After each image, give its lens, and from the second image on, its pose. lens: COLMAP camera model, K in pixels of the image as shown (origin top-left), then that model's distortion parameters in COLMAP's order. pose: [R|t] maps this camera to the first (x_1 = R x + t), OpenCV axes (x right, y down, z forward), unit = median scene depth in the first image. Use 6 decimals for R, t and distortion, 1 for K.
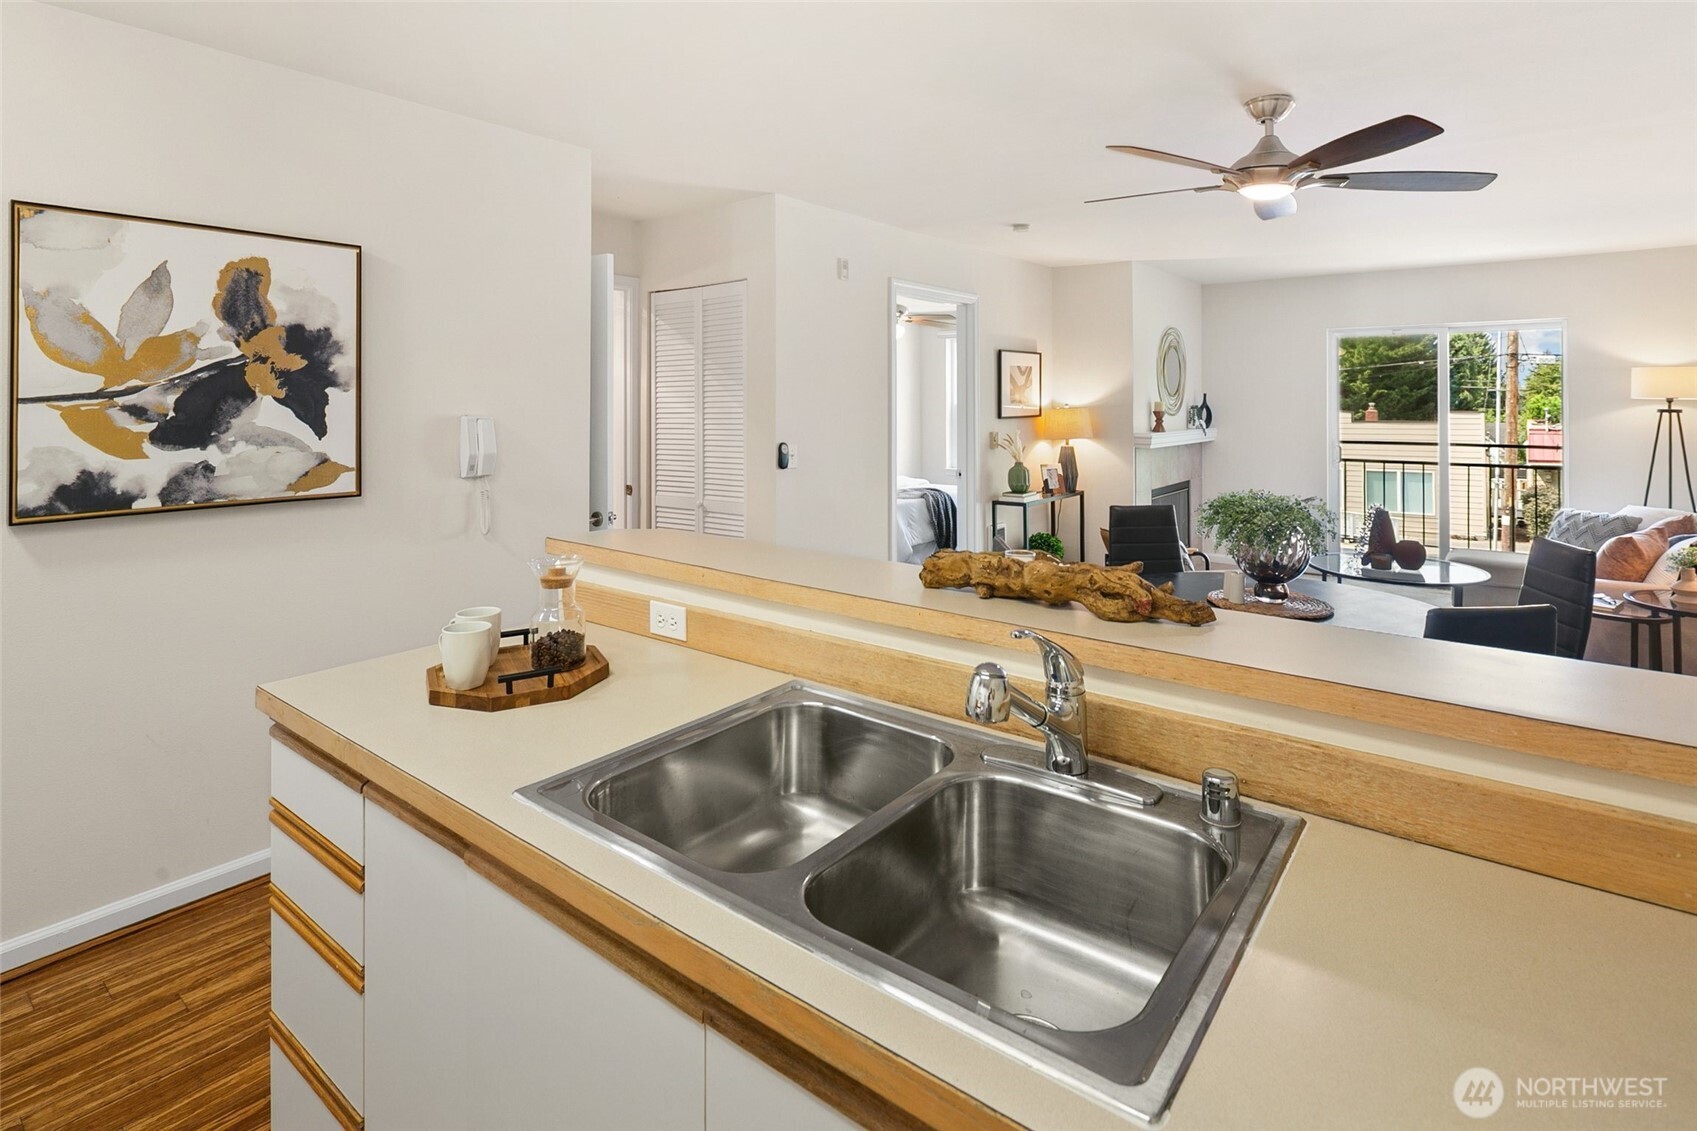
lens RADIAL K [[830.6, 0, 827.0], [0, 830.6, 398.9], [0, 0, 1]] dist [0.006772, -0.005656]
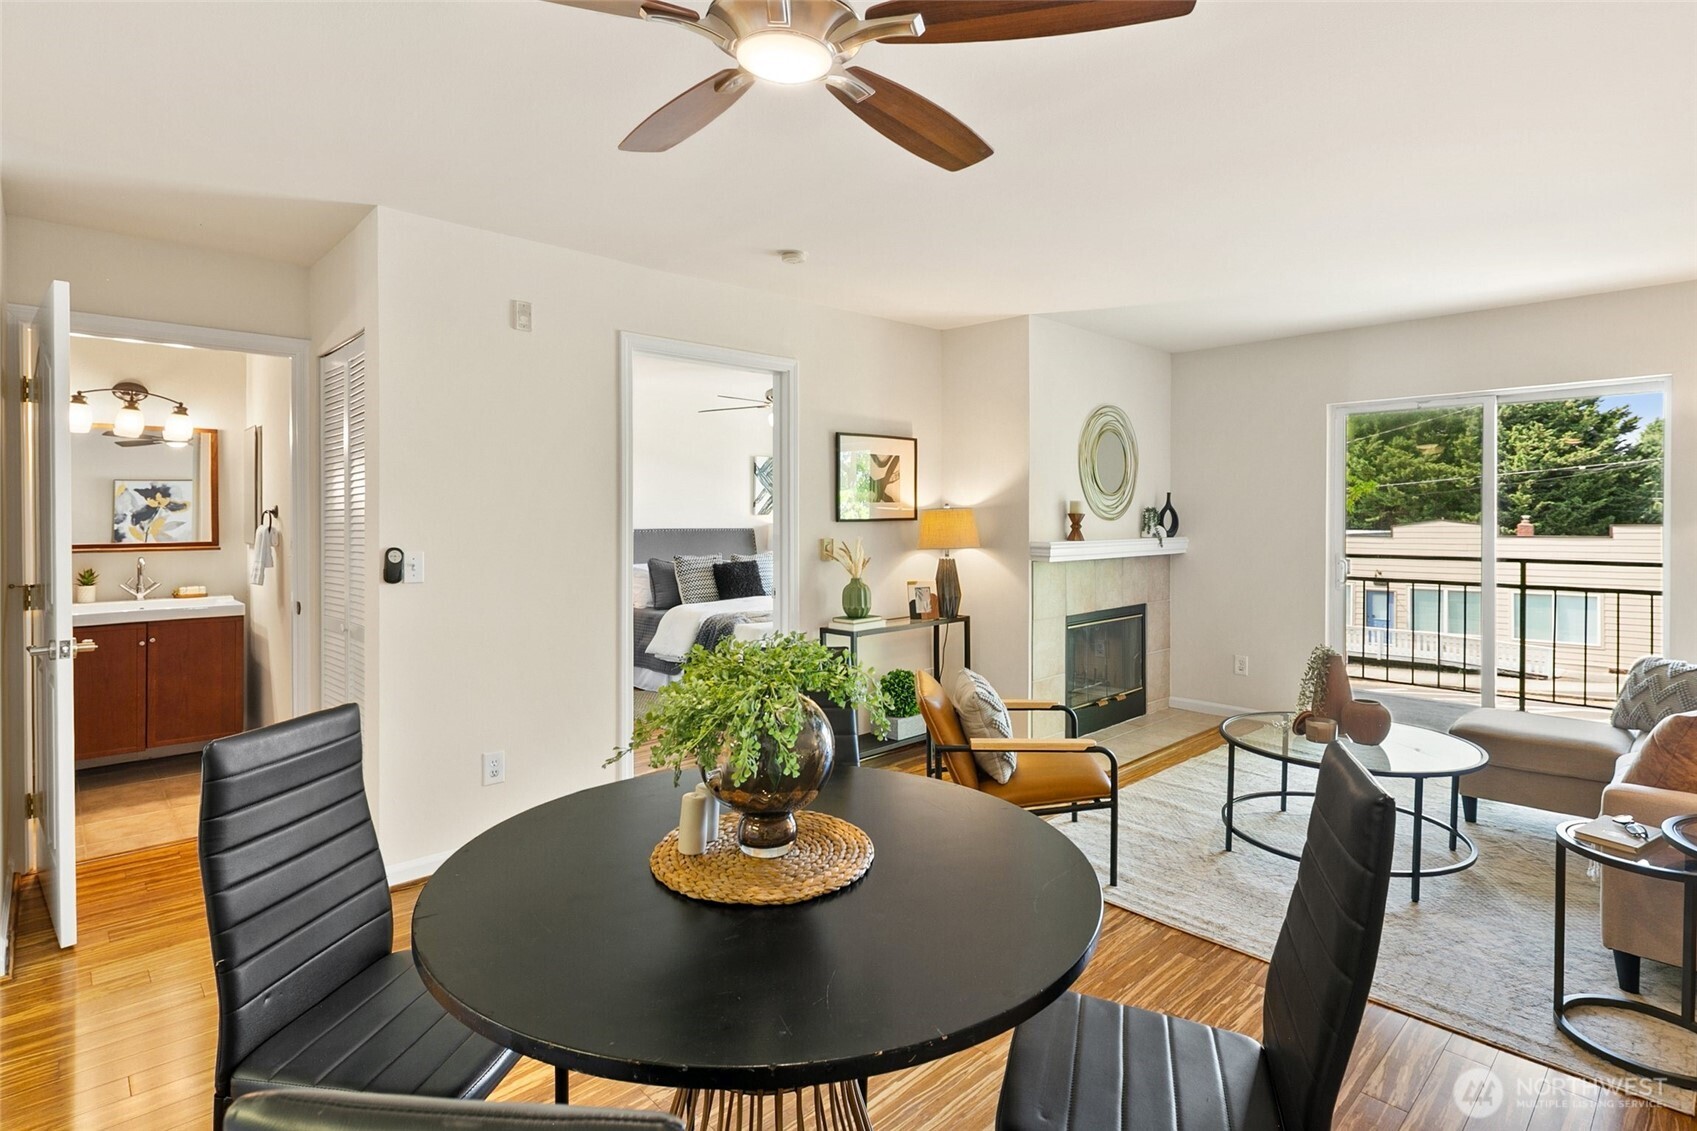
lens RADIAL K [[830.6, 0, 816.0], [0, 830.6, 523.6], [0, 0, 1]] dist [0.006772, -0.005656]
pose [[0.990117, -0.000060, -0.140246, 0.273717], [0.001668, 0.999934, 0.011344, 0.015536], [0.140236, -0.011465, 0.990052, 0.214065]]
